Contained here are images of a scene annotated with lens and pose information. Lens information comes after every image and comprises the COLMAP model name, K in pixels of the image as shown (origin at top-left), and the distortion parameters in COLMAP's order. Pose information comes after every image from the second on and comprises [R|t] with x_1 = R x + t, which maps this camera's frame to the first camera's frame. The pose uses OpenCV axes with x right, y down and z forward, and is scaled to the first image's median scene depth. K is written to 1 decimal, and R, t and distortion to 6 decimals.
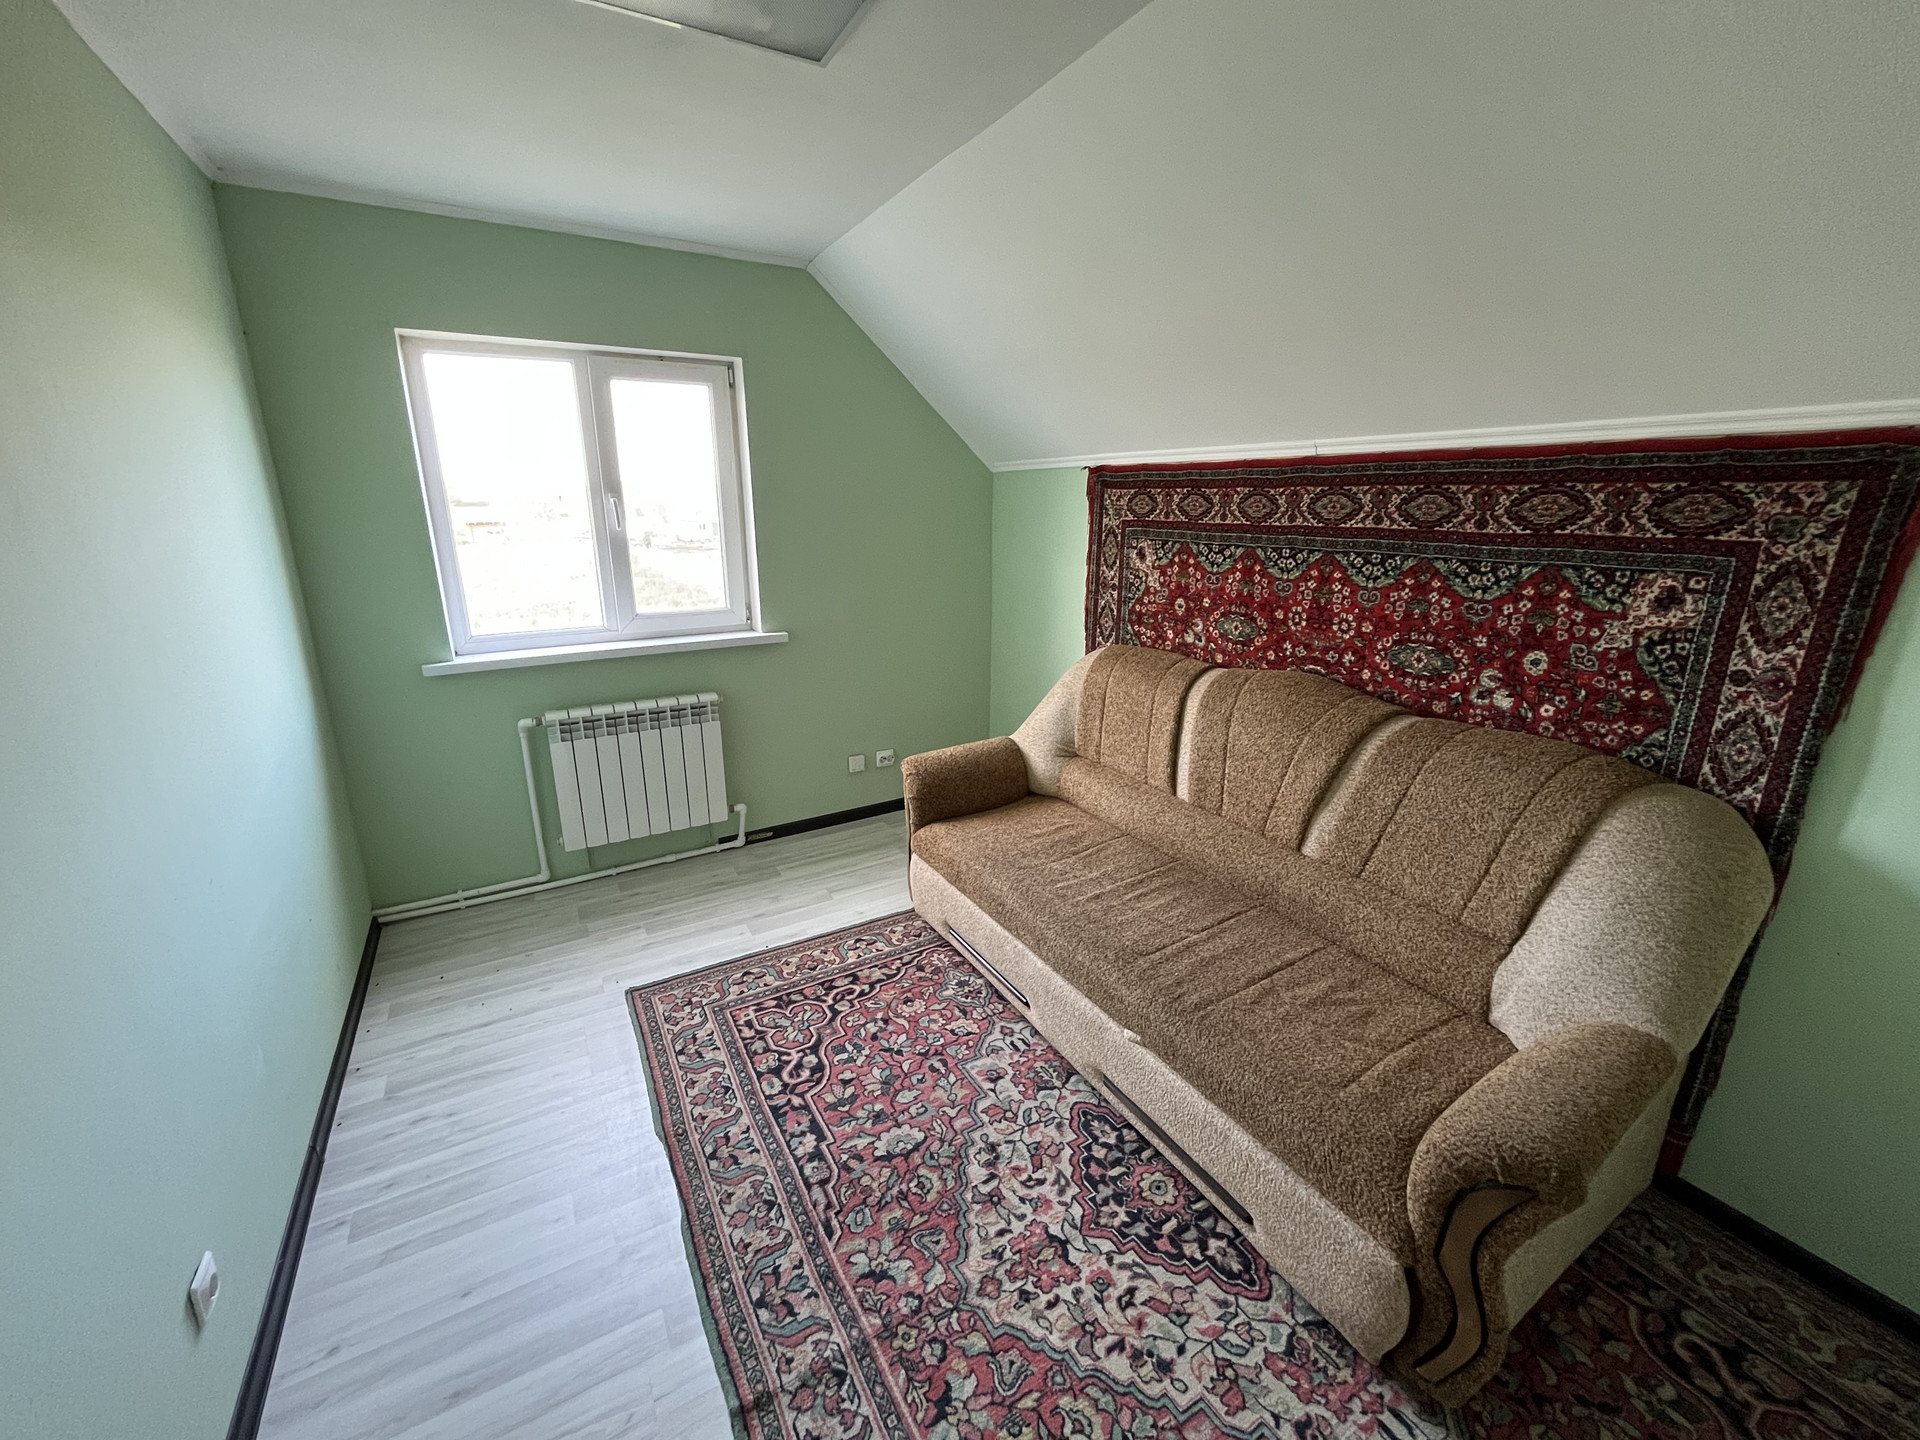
lens RADIAL K [[770.6, 0, 964.0], [0, 770.6, 715.7], [0, 0, 1]] dist [0.005295, -0.004030]
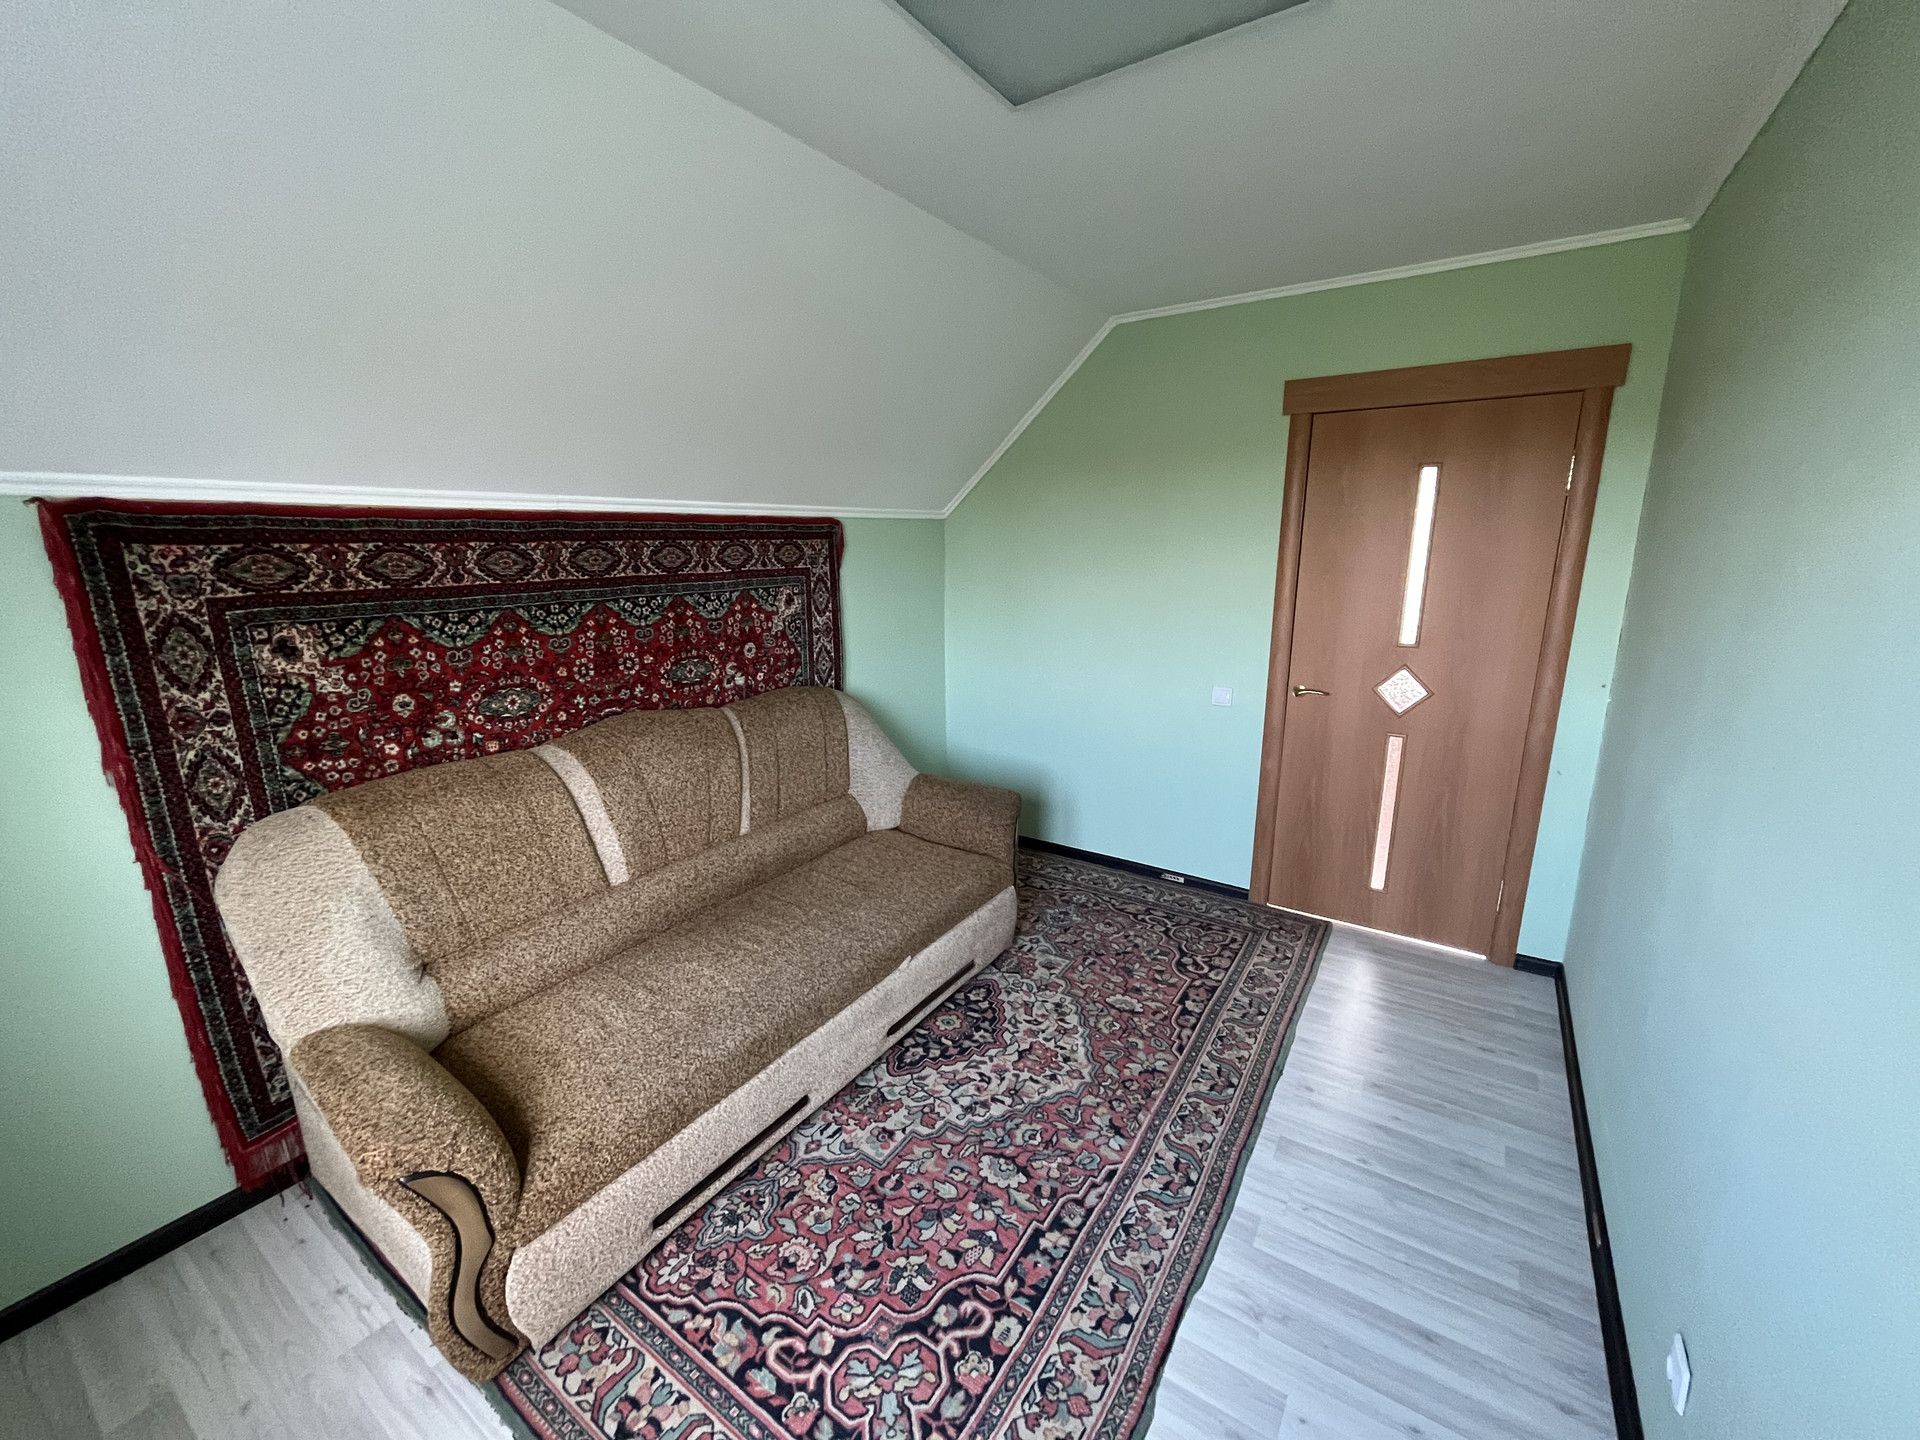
lens RADIAL K [[770.6, 0, 961.1], [0, 770.6, 716.9], [0, 0, 1]] dist [0.005295, -0.004030]
pose [[-0.439114, -0.192211, 0.877630, -0.761418], [0.260838, 0.907497, 0.329260, -0.307743], [-0.859734, 0.373502, -0.348359, 1.069136]]
